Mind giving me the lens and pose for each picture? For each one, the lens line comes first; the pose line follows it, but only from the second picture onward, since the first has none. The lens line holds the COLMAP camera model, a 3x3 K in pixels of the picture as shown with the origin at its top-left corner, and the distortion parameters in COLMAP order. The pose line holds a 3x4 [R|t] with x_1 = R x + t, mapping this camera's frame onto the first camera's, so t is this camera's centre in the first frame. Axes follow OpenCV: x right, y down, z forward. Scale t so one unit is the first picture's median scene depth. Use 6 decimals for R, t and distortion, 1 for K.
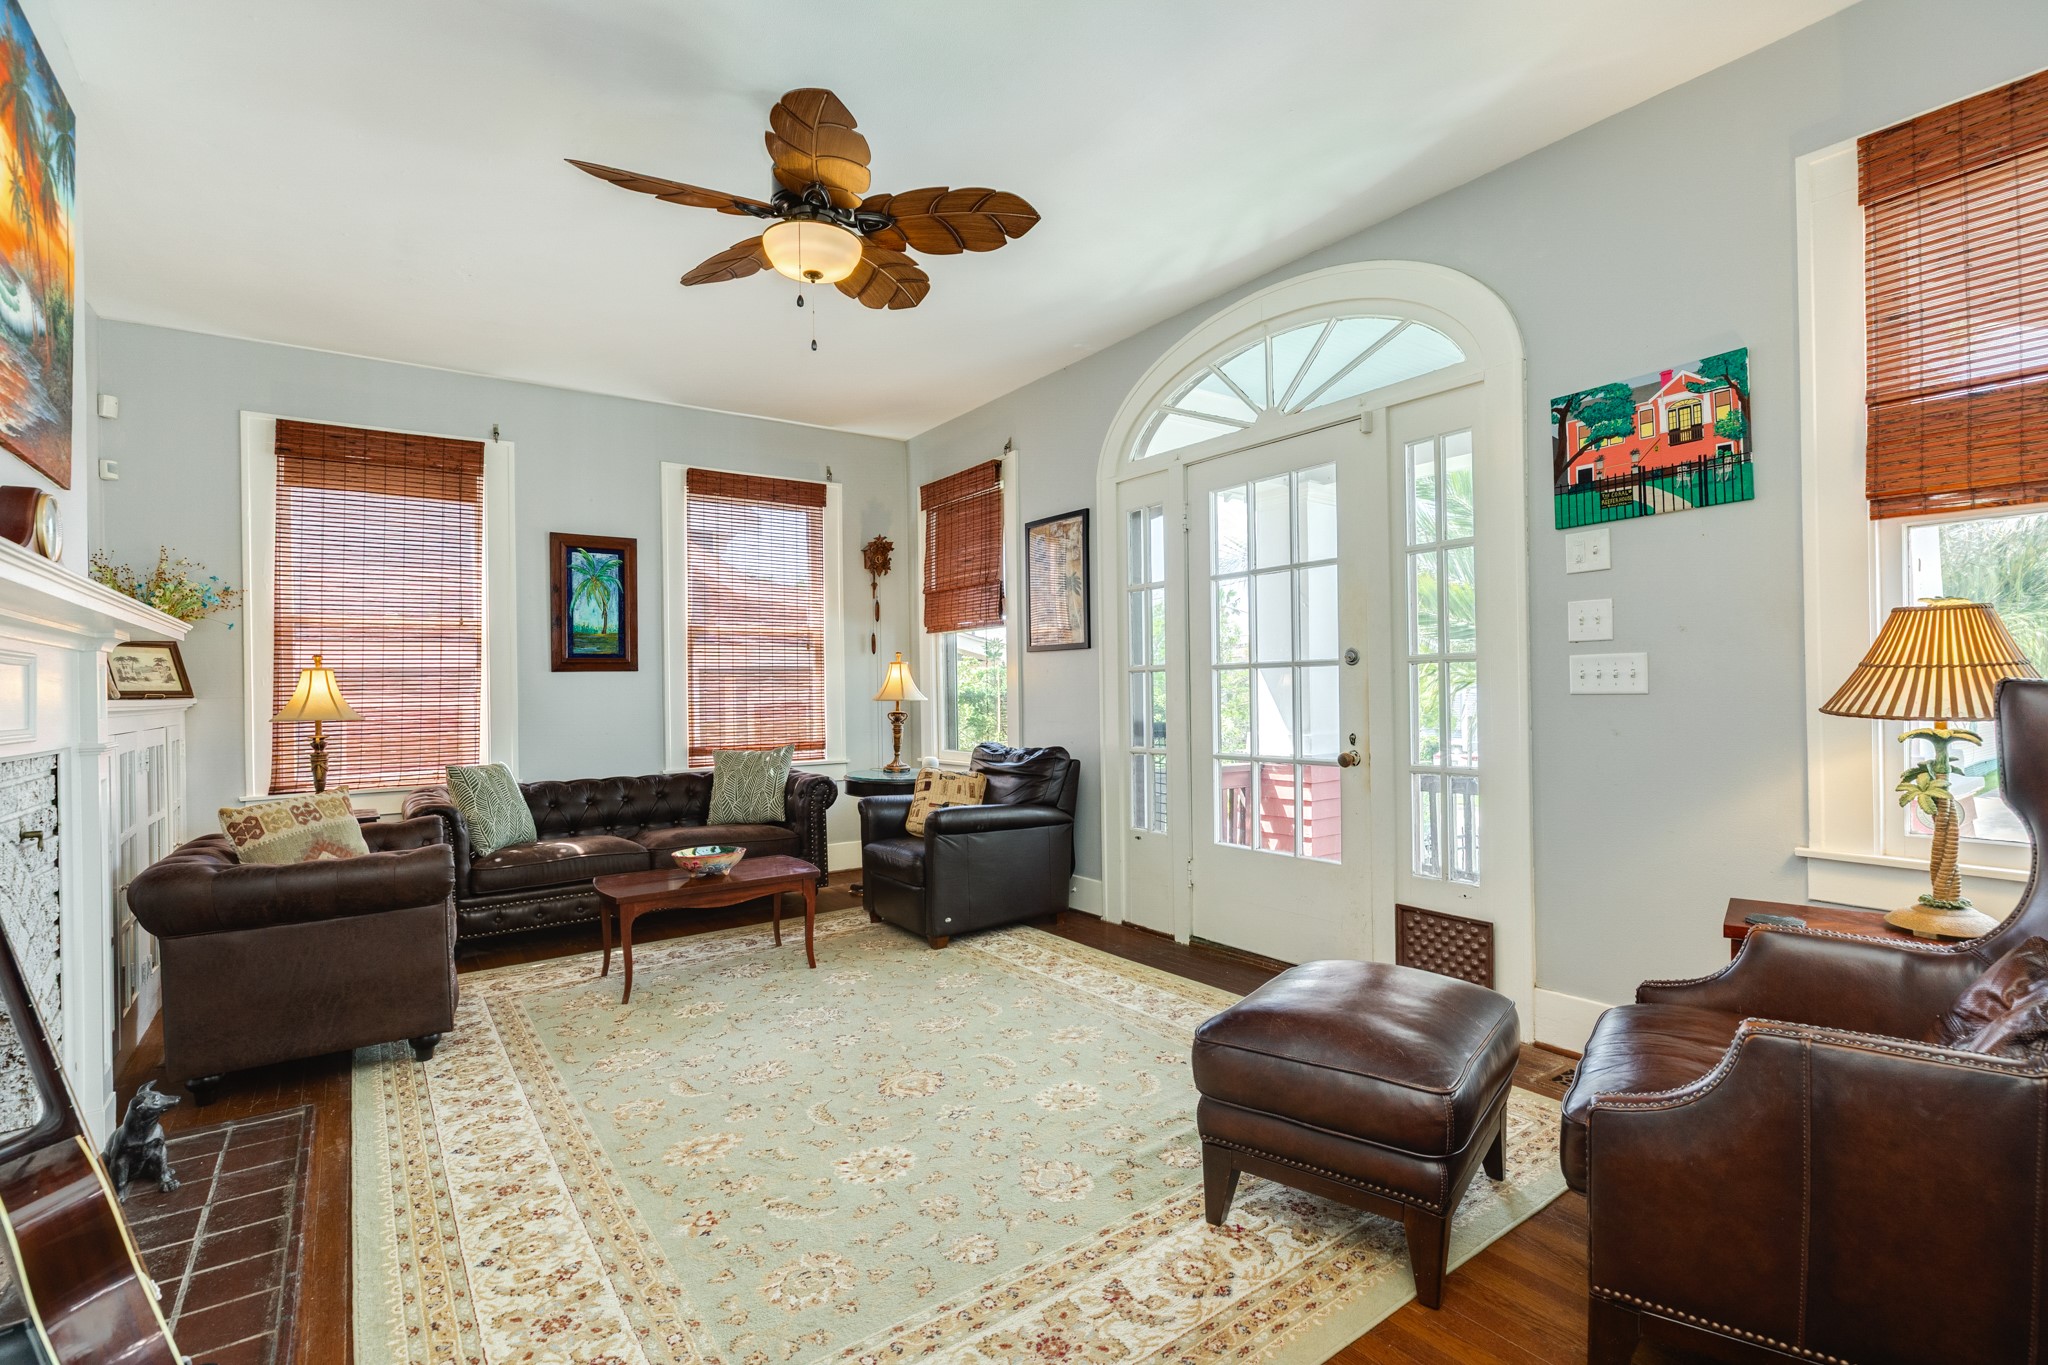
lens RADIAL K [[947.9, 0, 1027.8], [0, 947.9, 686.1], [0, 0, 1]] dist [0.001136, 0.000117]
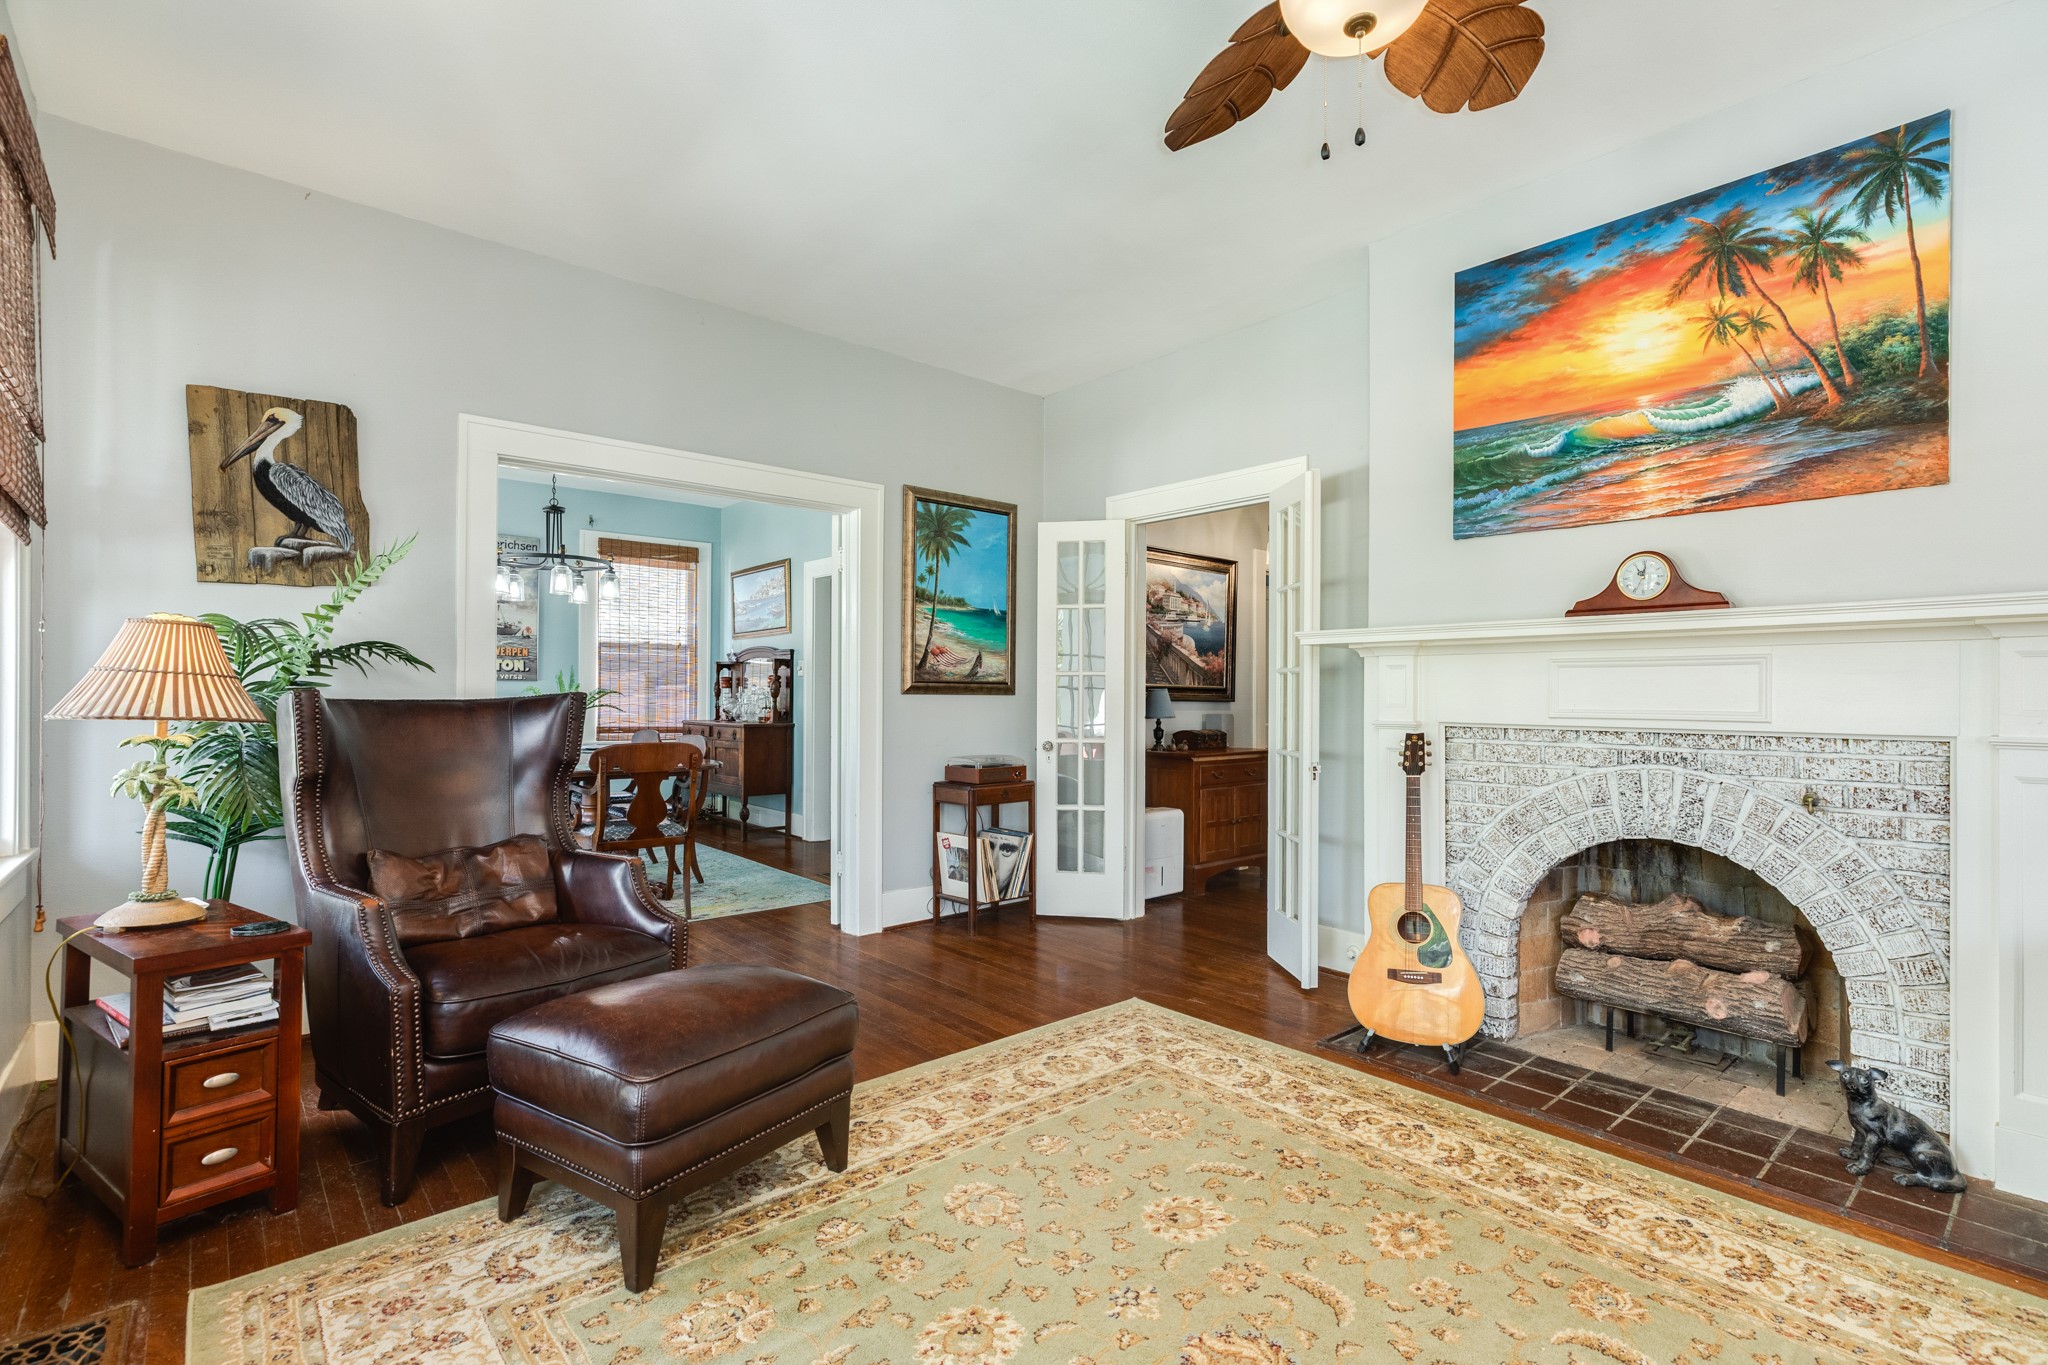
lens RADIAL K [[947.9, 0, 1025.5], [0, 947.9, 696.1], [0, 0, 1]] dist [0.001136, 0.000117]
pose [[-0.995748, 0.007703, -0.091800, 0.258493], [0.008193, 0.999954, -0.004958, 0.061155], [0.091757, -0.005689, -0.995765, 7.180946]]
